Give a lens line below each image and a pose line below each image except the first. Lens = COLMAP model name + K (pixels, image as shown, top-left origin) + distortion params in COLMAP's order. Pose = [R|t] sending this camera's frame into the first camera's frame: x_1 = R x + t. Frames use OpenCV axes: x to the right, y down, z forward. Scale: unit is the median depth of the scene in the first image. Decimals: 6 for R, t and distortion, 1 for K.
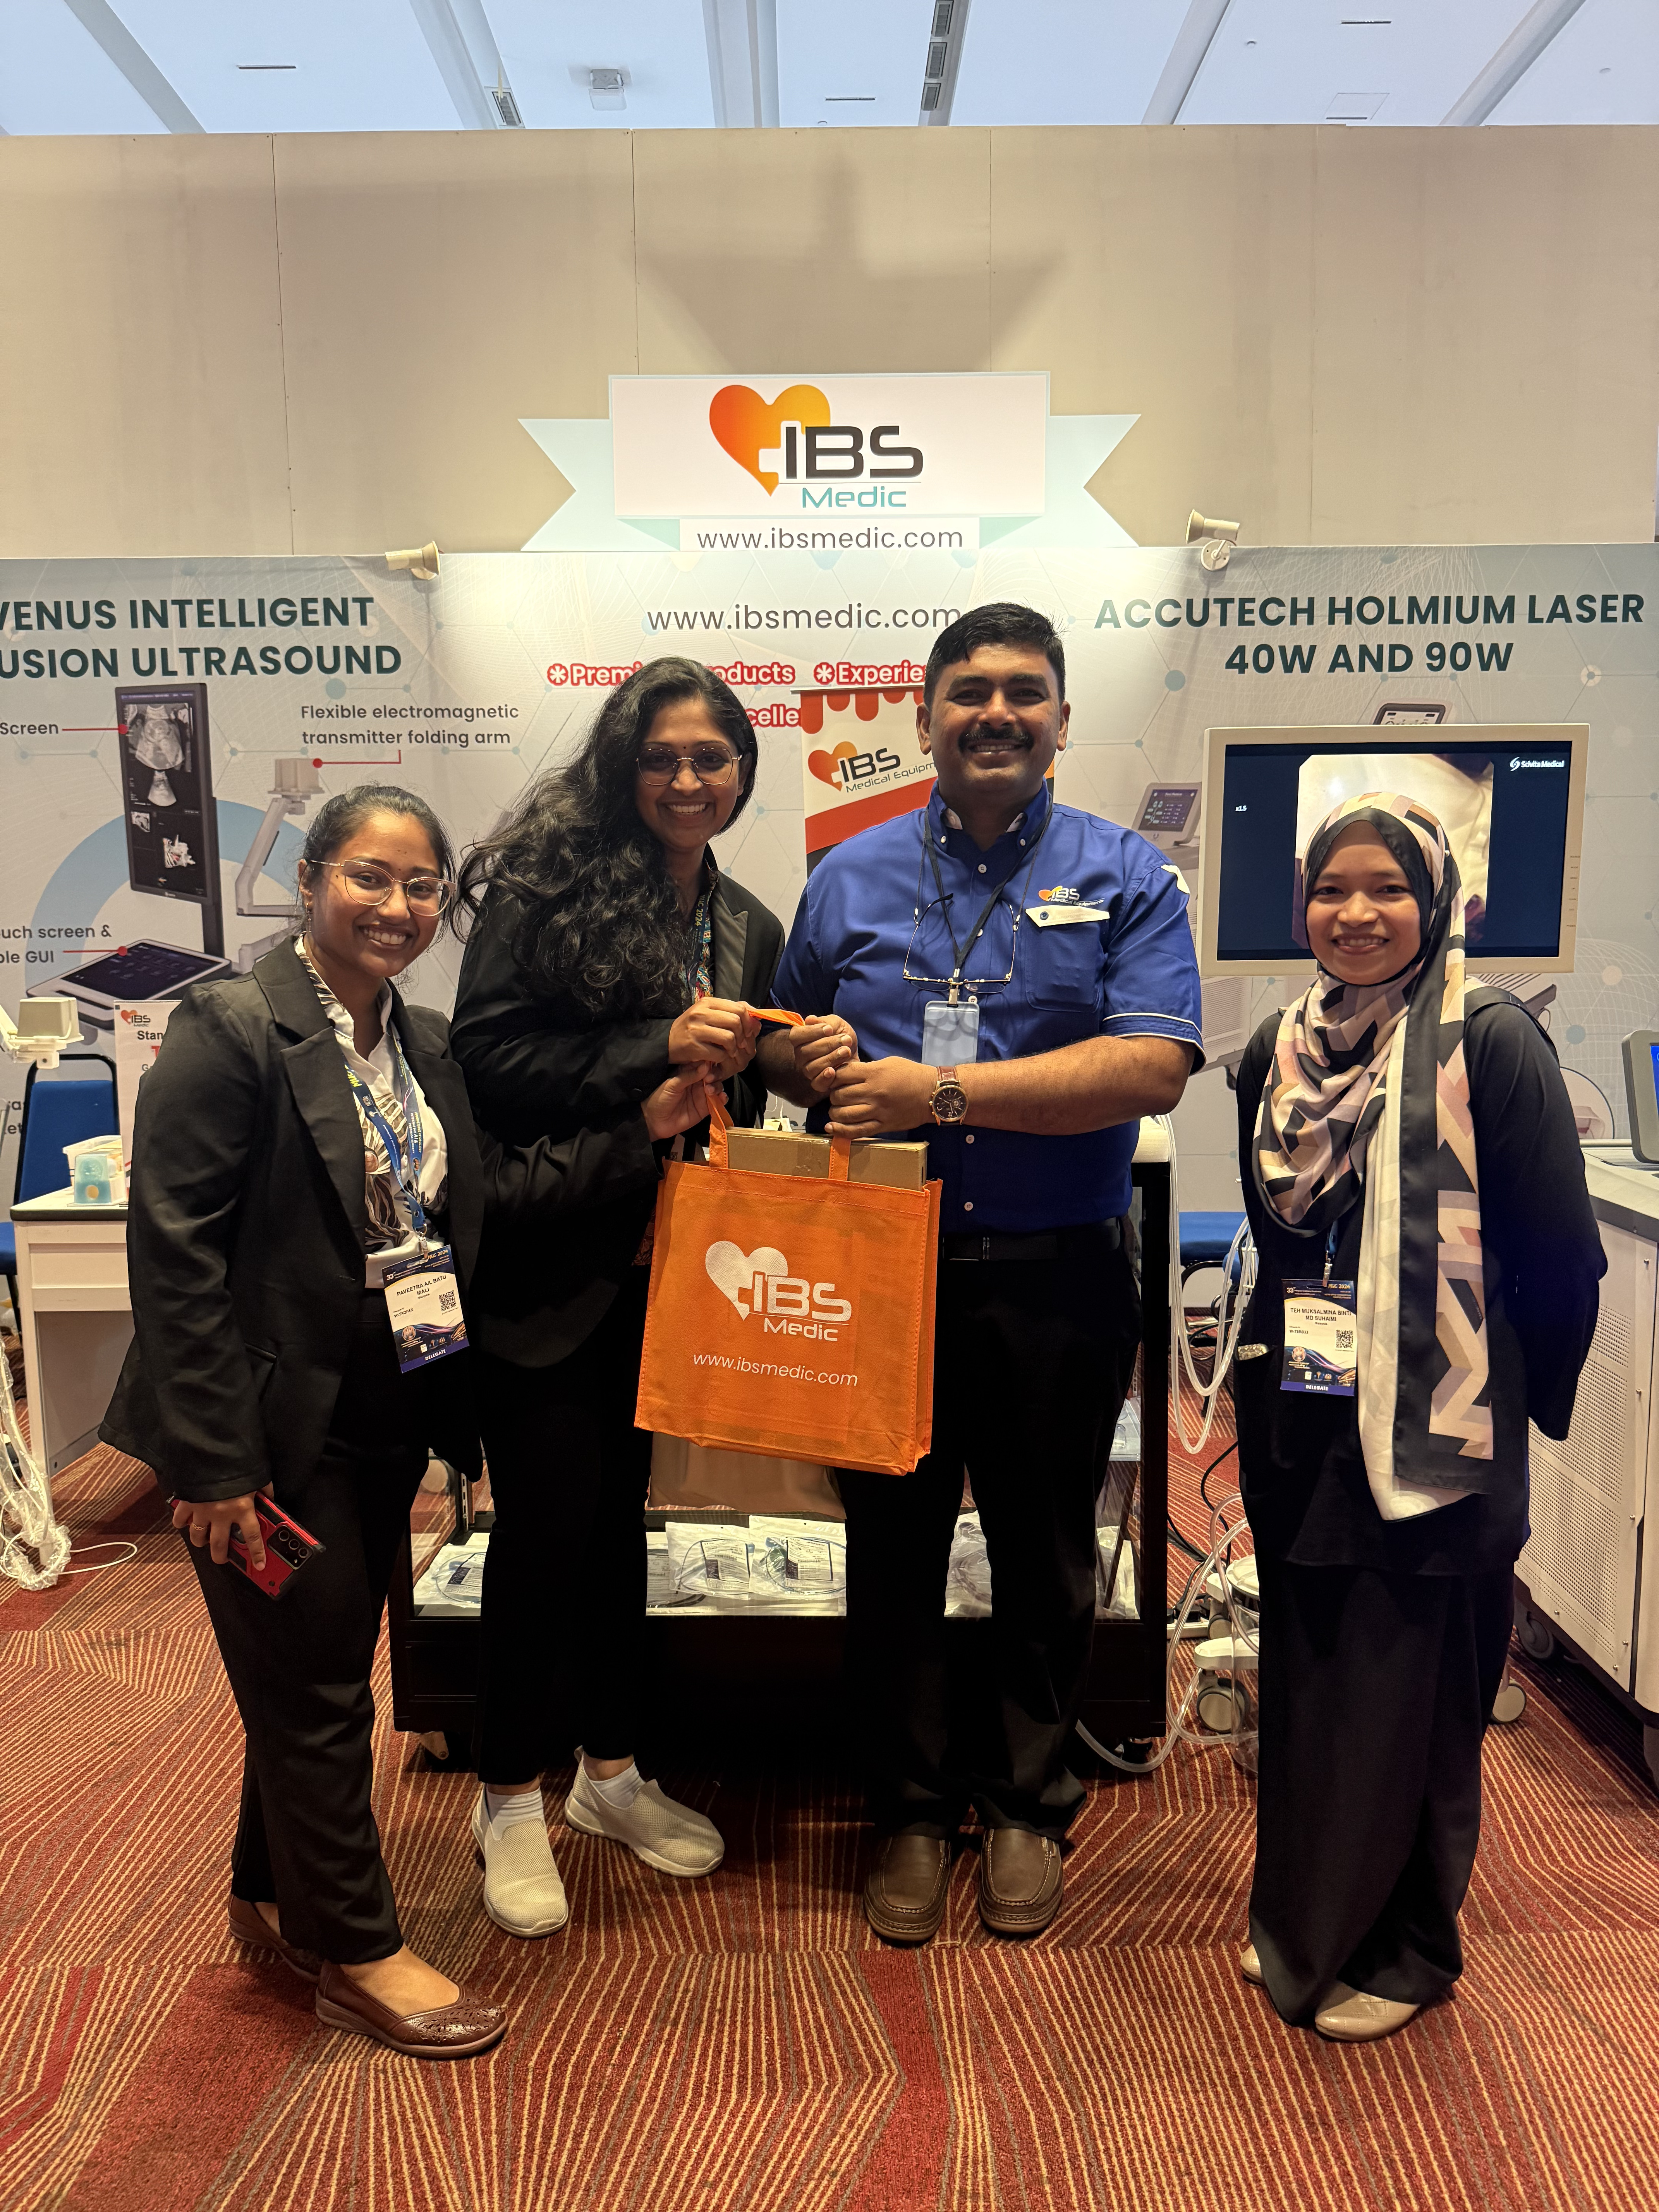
lens RADIAL K [[1574.4, 0, 826.4], [0, 1574.4, 1112.0], [0, 0, 1]] dist [0.012942, -0.022187]
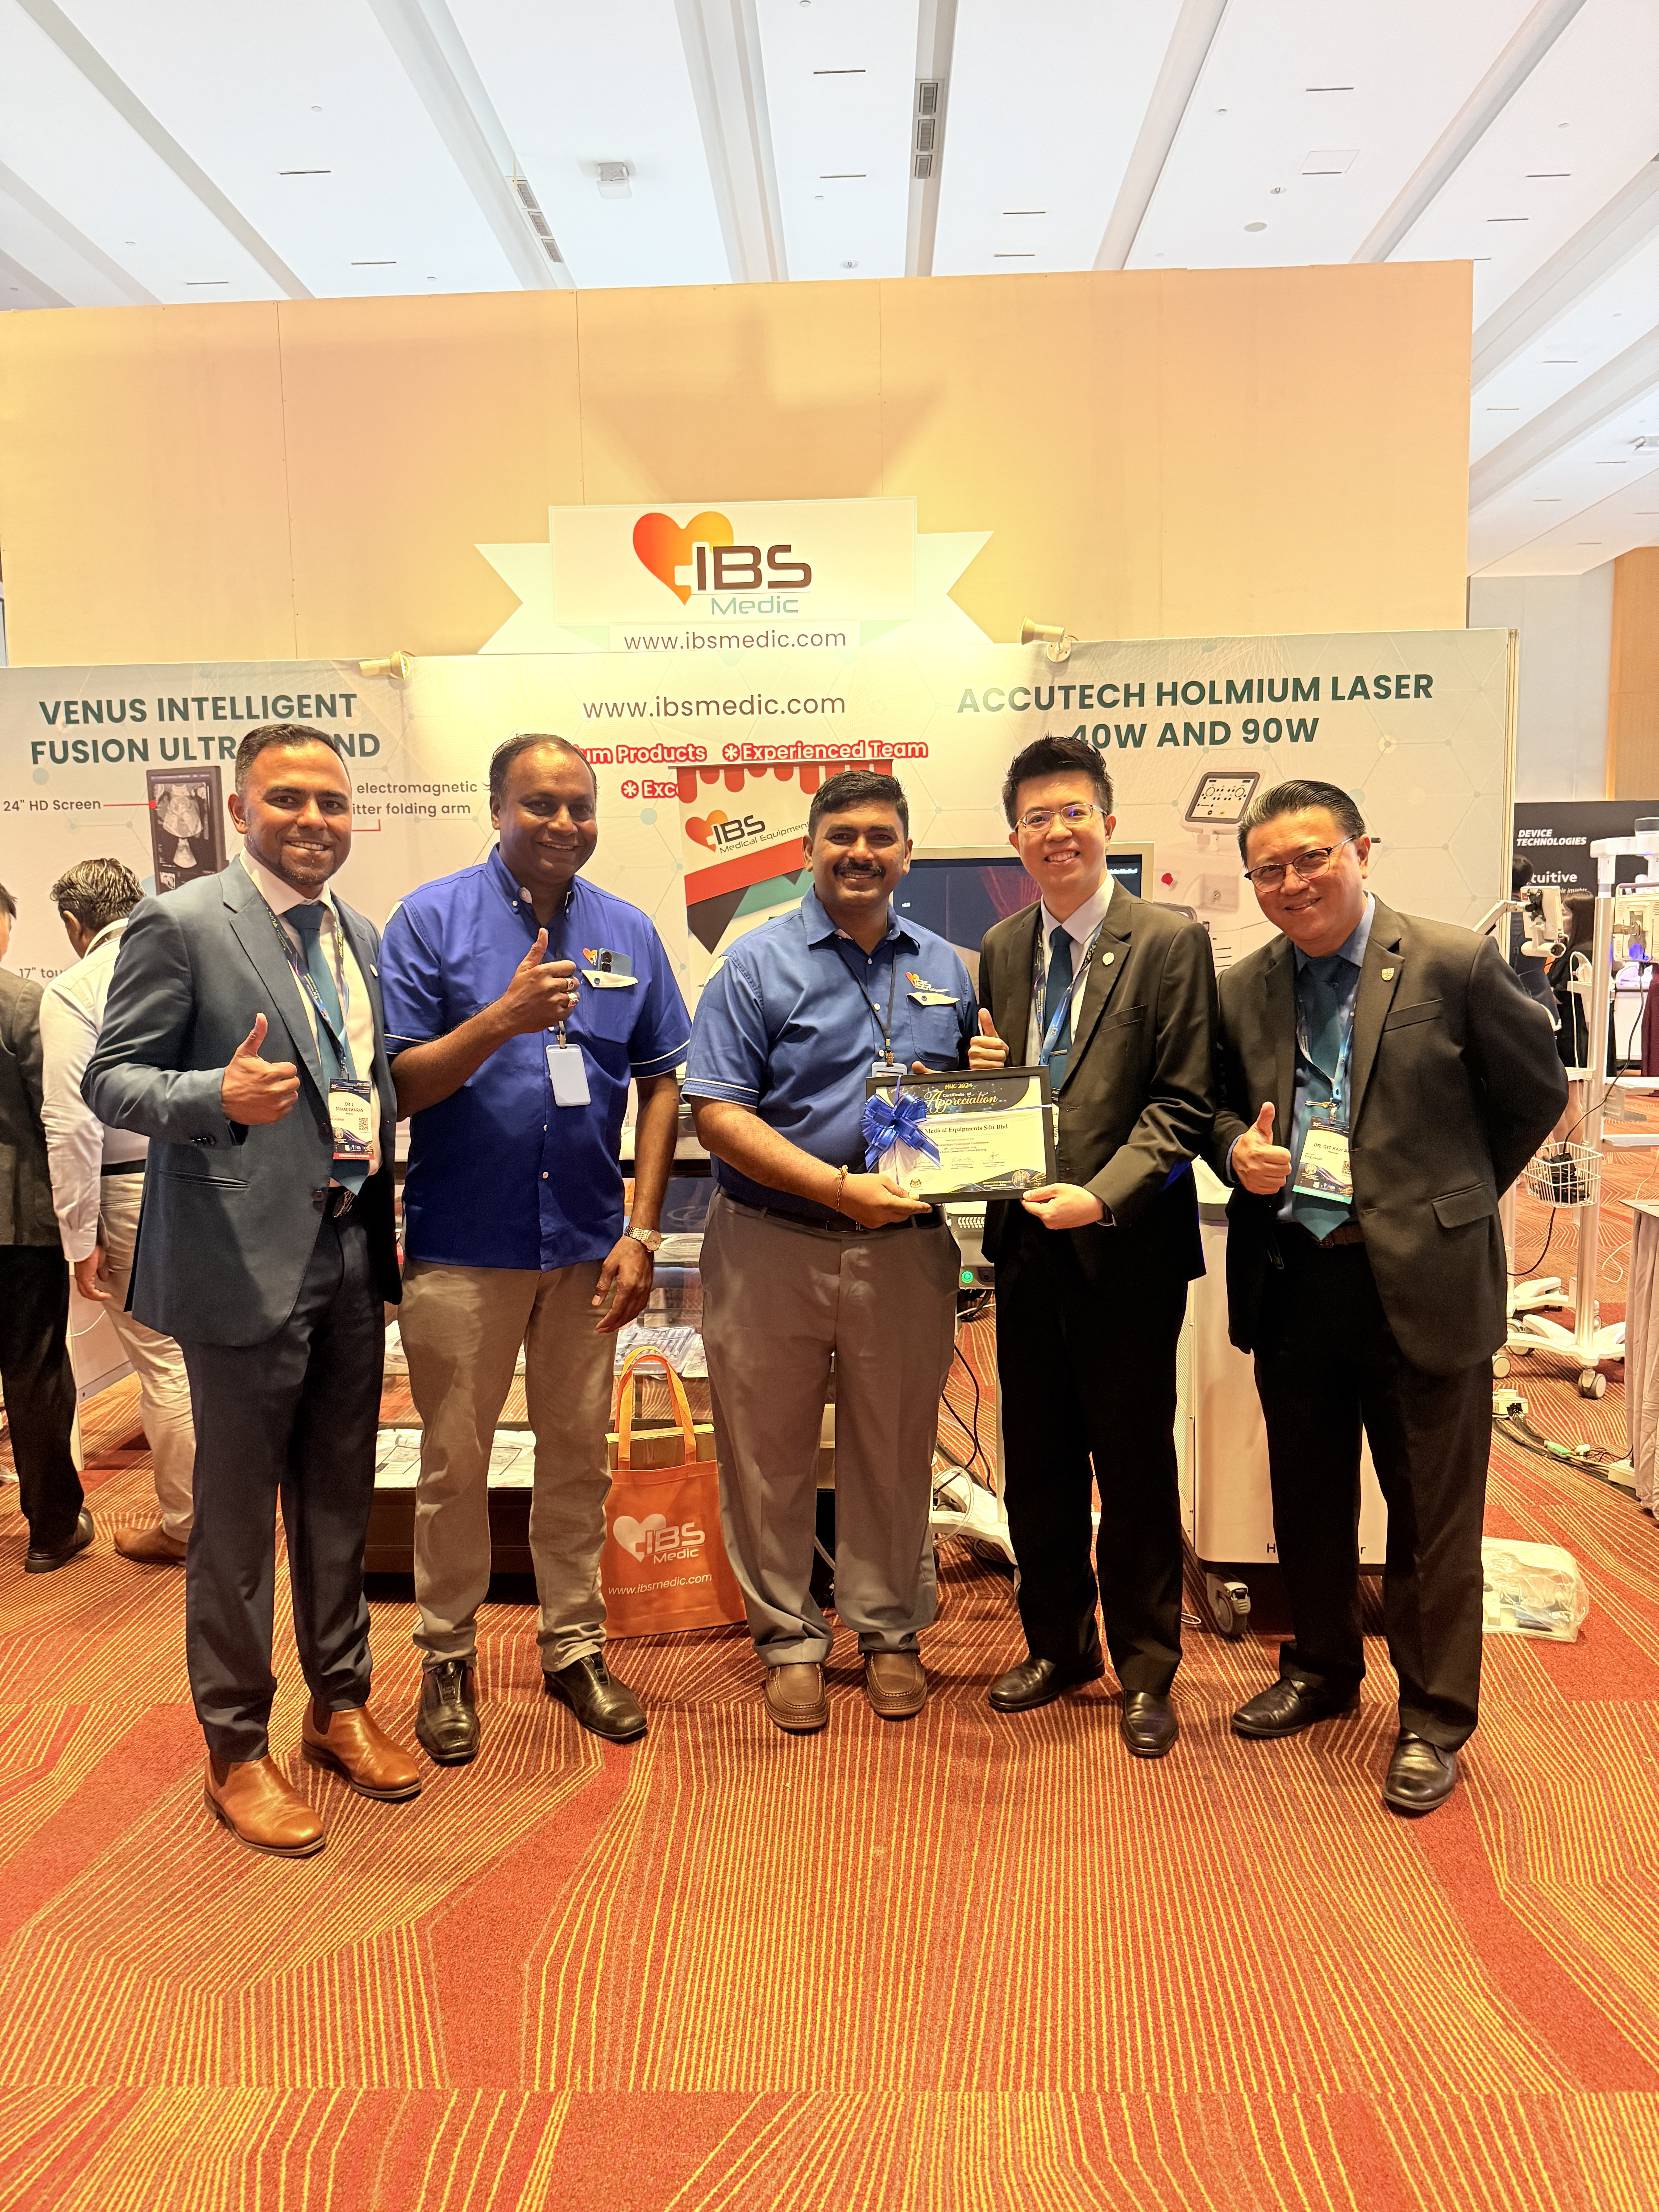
lens RADIAL K [[1551.4, 0, 824.5], [0, 1551.4, 1113.1], [0, 0, 1]] dist [0.110969, -0.222075]
pose [[0.998941, -0.001407, -0.045983, 0.124489], [0.001418, 0.999999, 0.000211, -0.005514], [0.045983, -0.000276, 0.998942, -0.182398]]
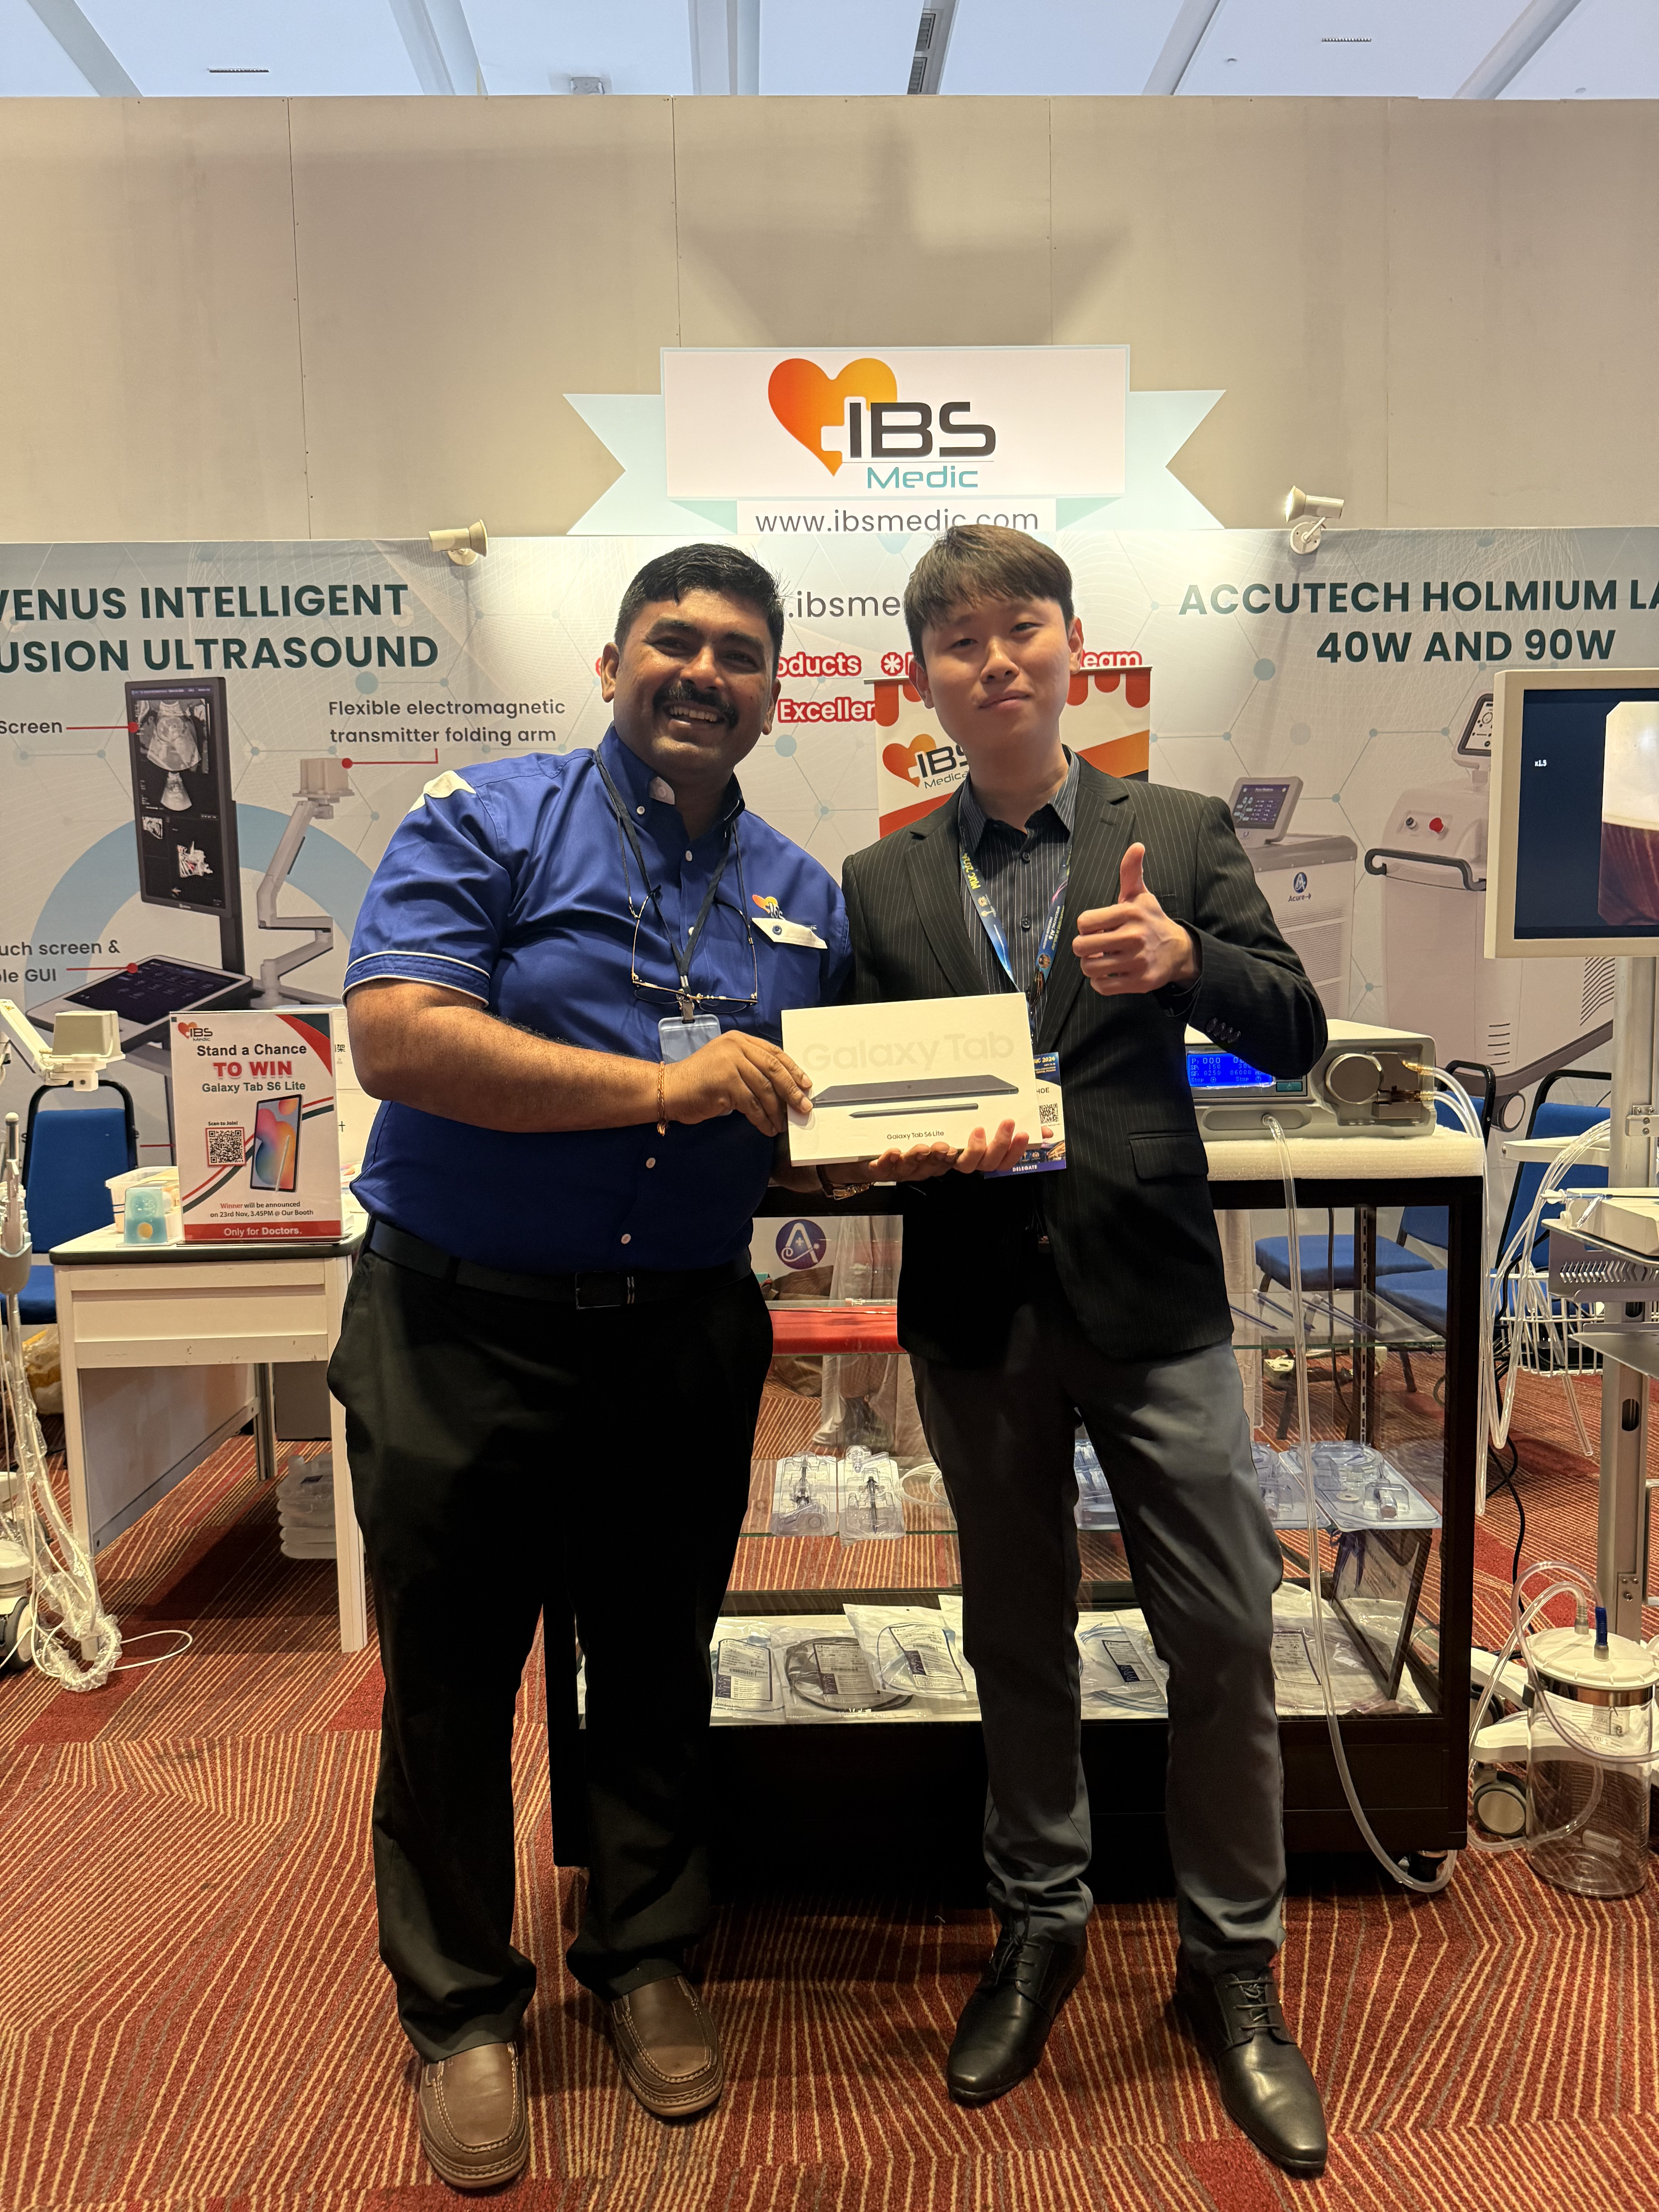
lens RADIAL K [[1577.9, 0, 823.8], [0, 1577.9, 1102.7], [0, 0, 1]] dist [0.006516, -0.011724]
pose [[0.999403, -0.012830, 0.032089, -0.076180], [0.013622, 0.999605, -0.024568, 0.004257], [-0.031761, 0.024990, 0.999183, 0.072394]]
